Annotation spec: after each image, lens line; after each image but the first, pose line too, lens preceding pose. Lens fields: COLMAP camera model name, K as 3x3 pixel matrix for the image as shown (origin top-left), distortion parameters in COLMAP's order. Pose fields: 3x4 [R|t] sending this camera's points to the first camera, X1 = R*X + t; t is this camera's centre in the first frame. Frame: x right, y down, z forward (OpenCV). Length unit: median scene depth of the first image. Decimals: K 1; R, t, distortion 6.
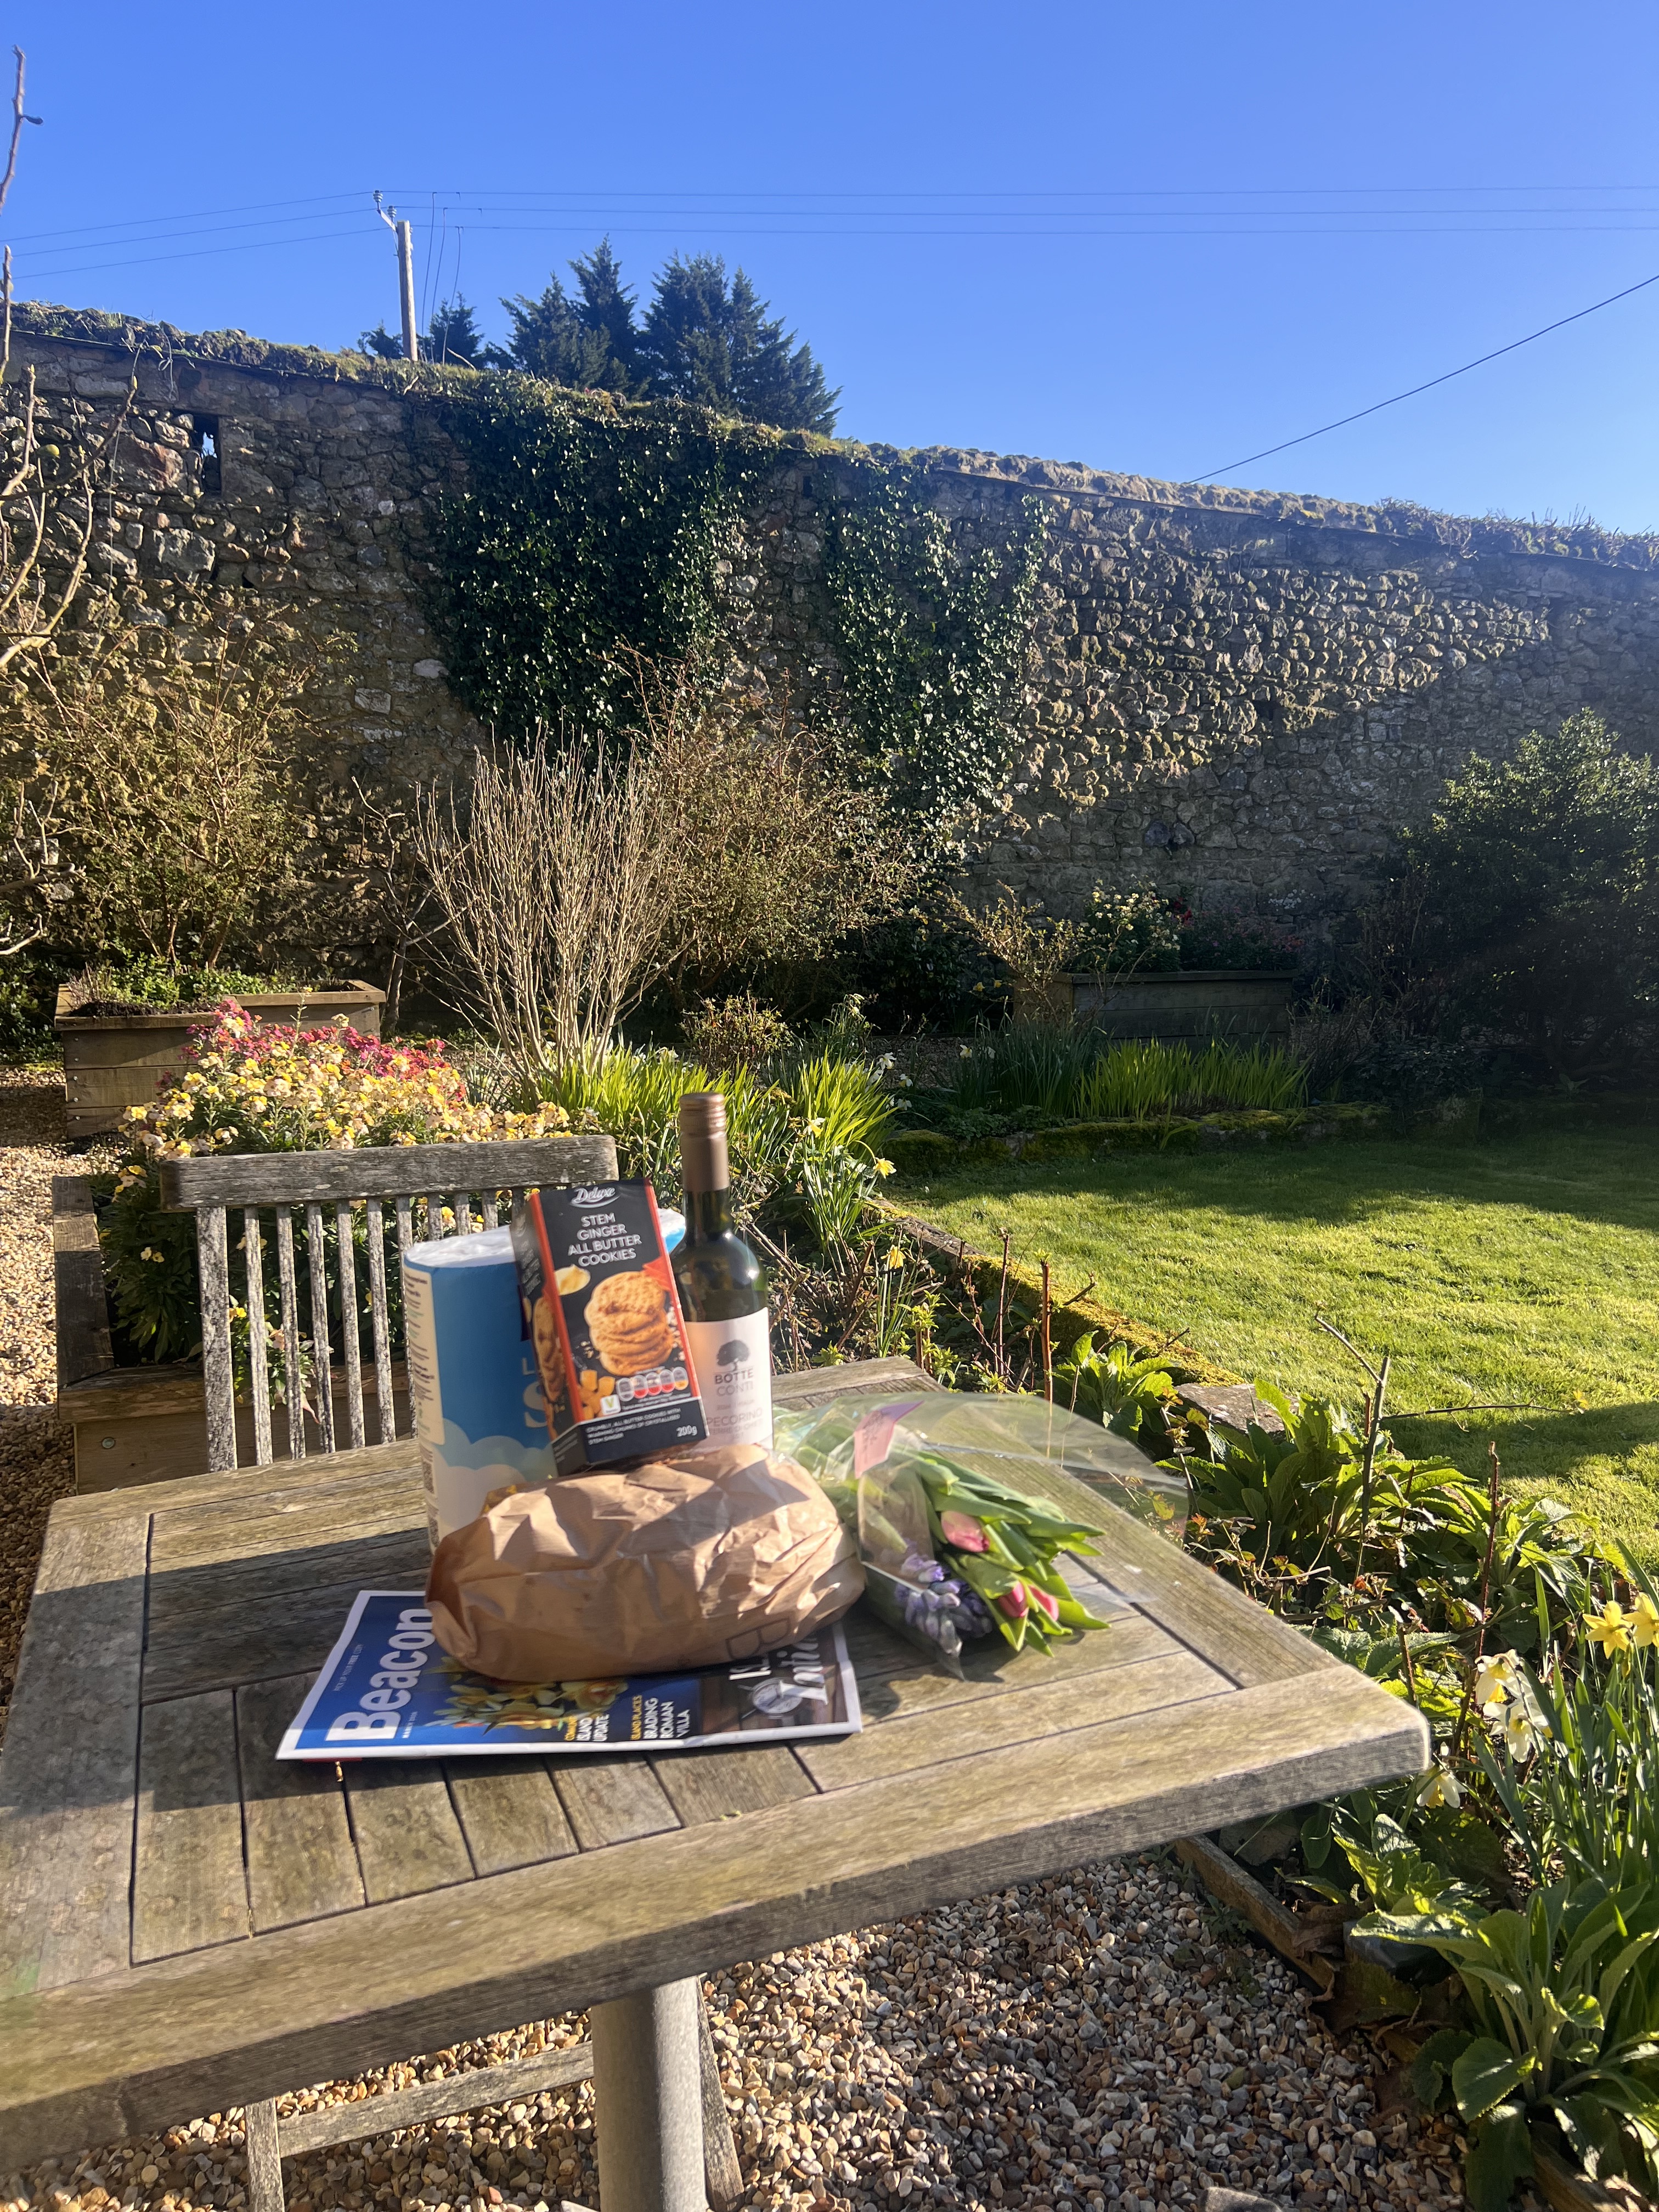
lens RADIAL K [[1692.3, 0, 794.9], [0, 1692.3, 1114.3], [0, 0, 1]] dist [0.065341, -0.061786]
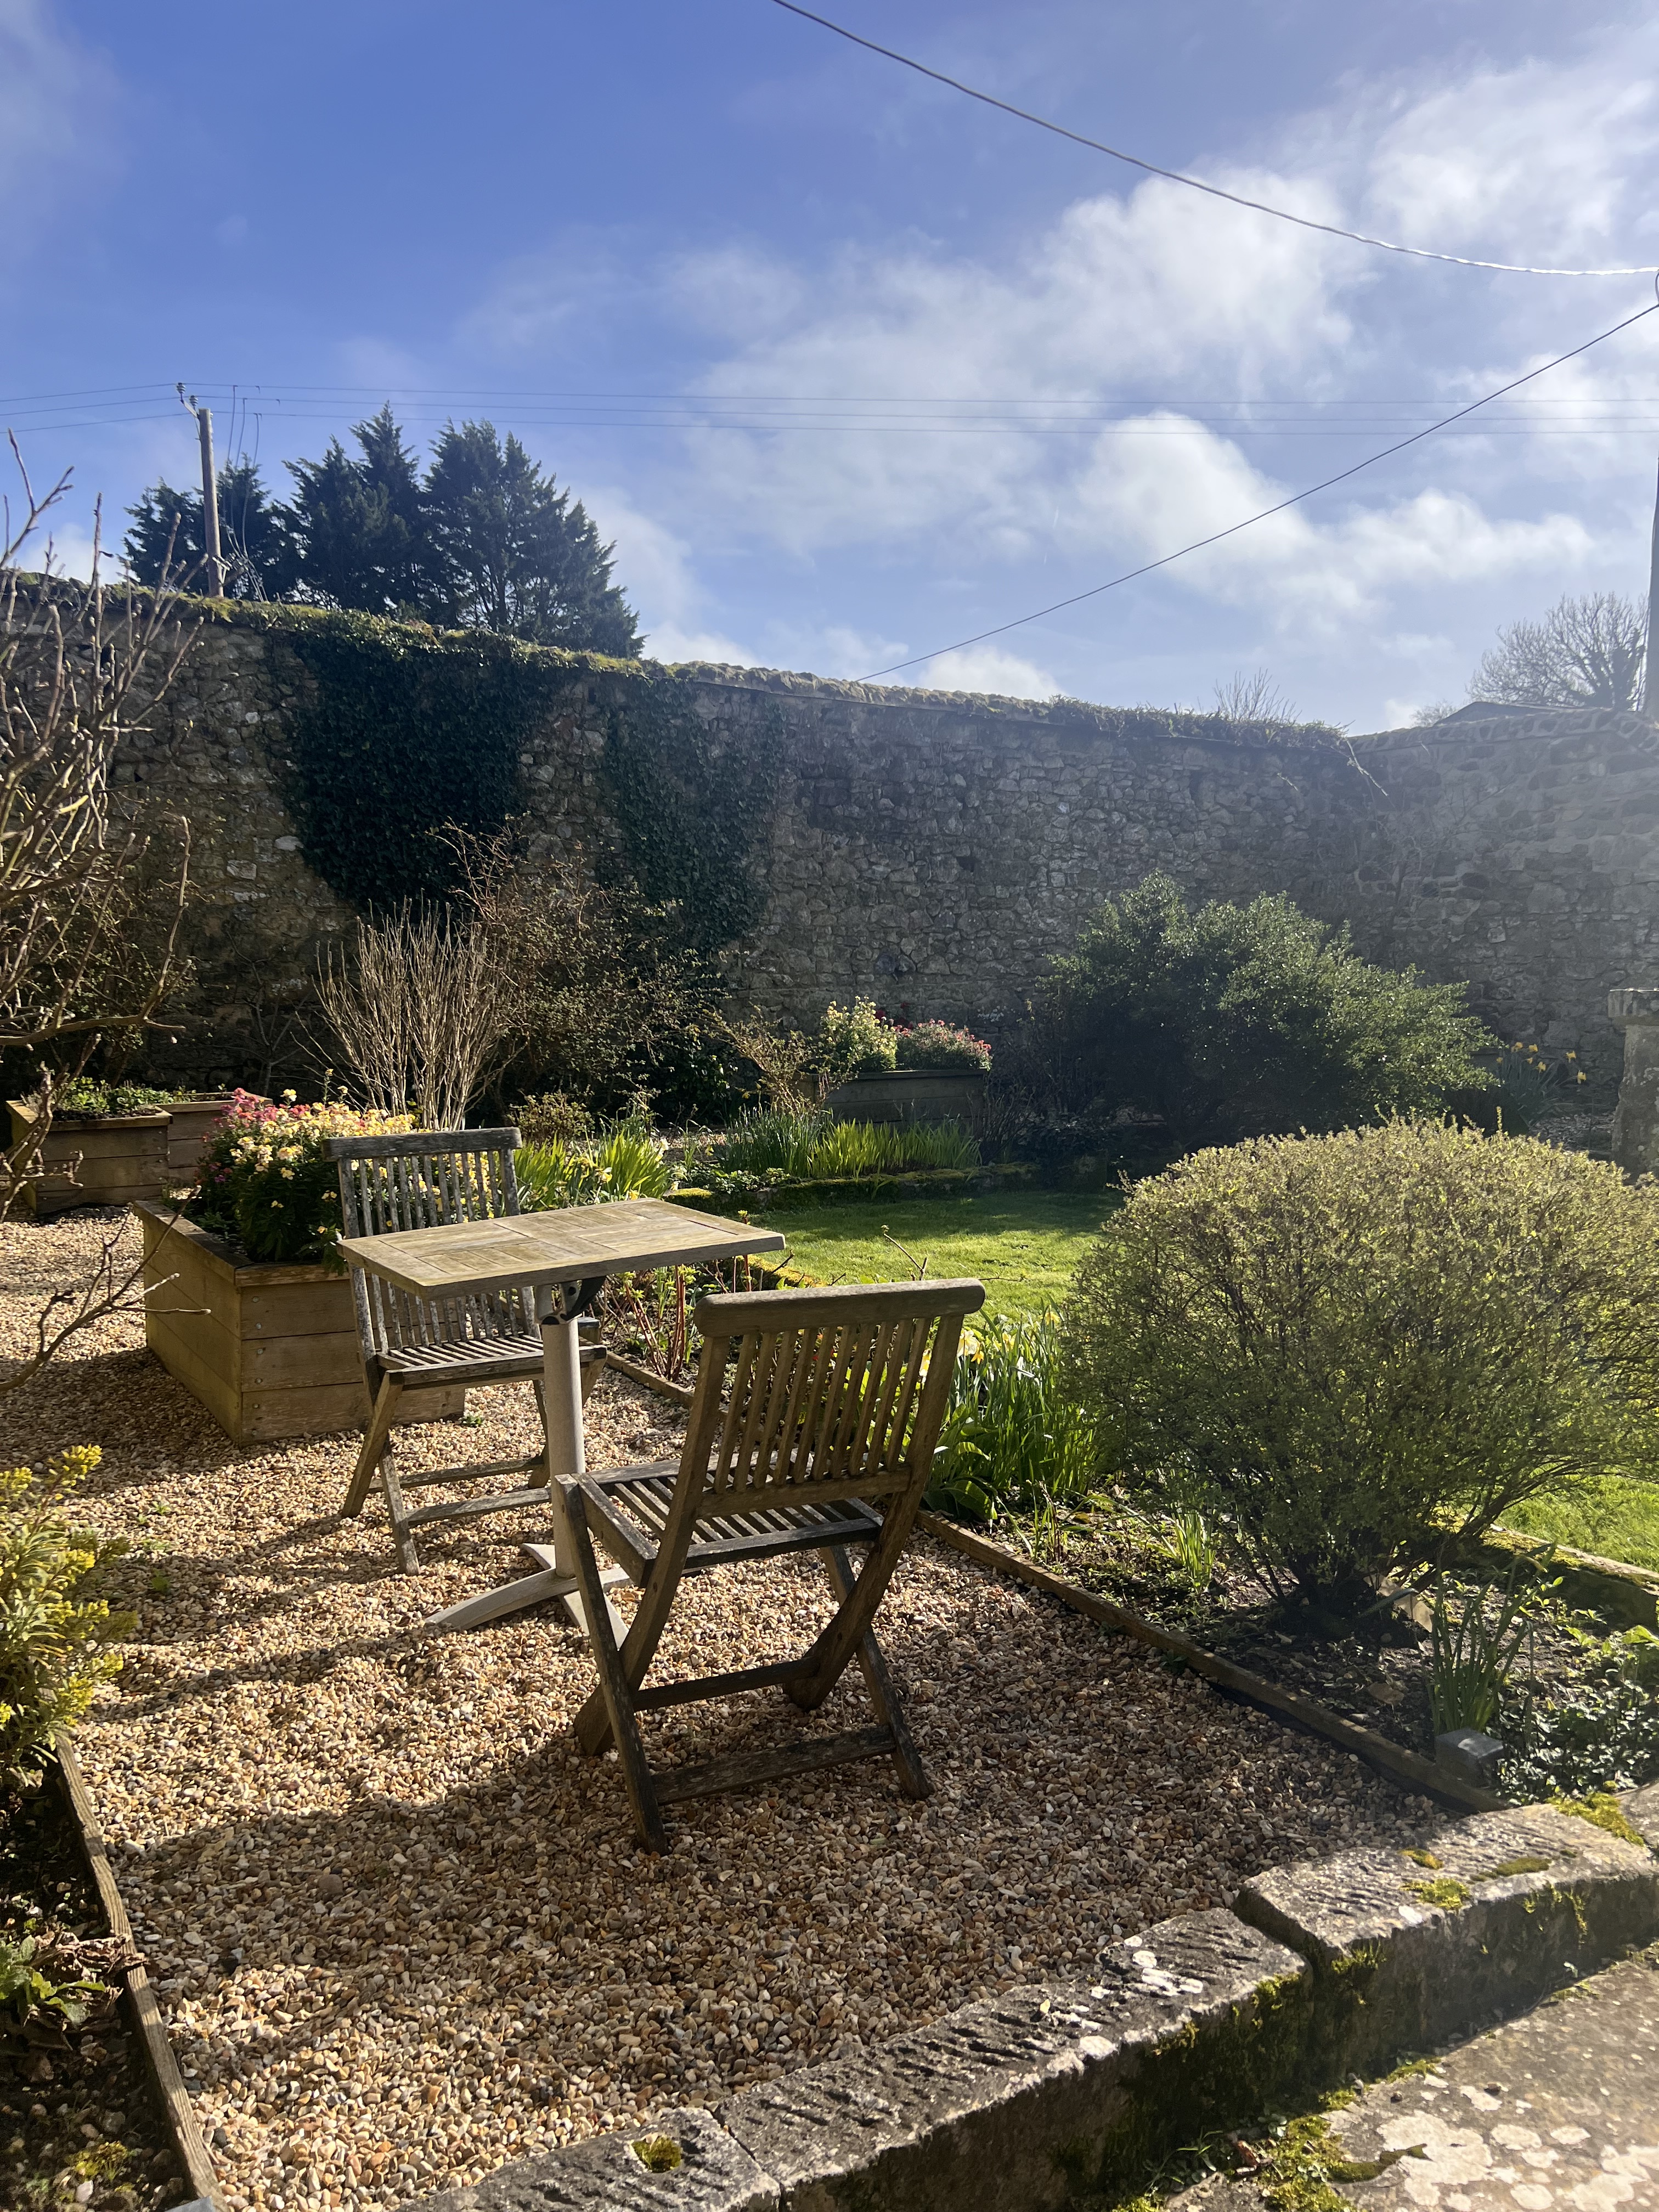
lens RADIAL K [[1682.7, 0, 829.5], [0, 1682.7, 1106.0], [0, 0, 1]] dist [0.071124, -0.079562]
pose [[0.989456, -0.028646, 0.141971, -0.004748], [0.039024, 0.996722, -0.070866, 0.024209], [-0.139476, 0.075659, 0.987331, -0.199374]]
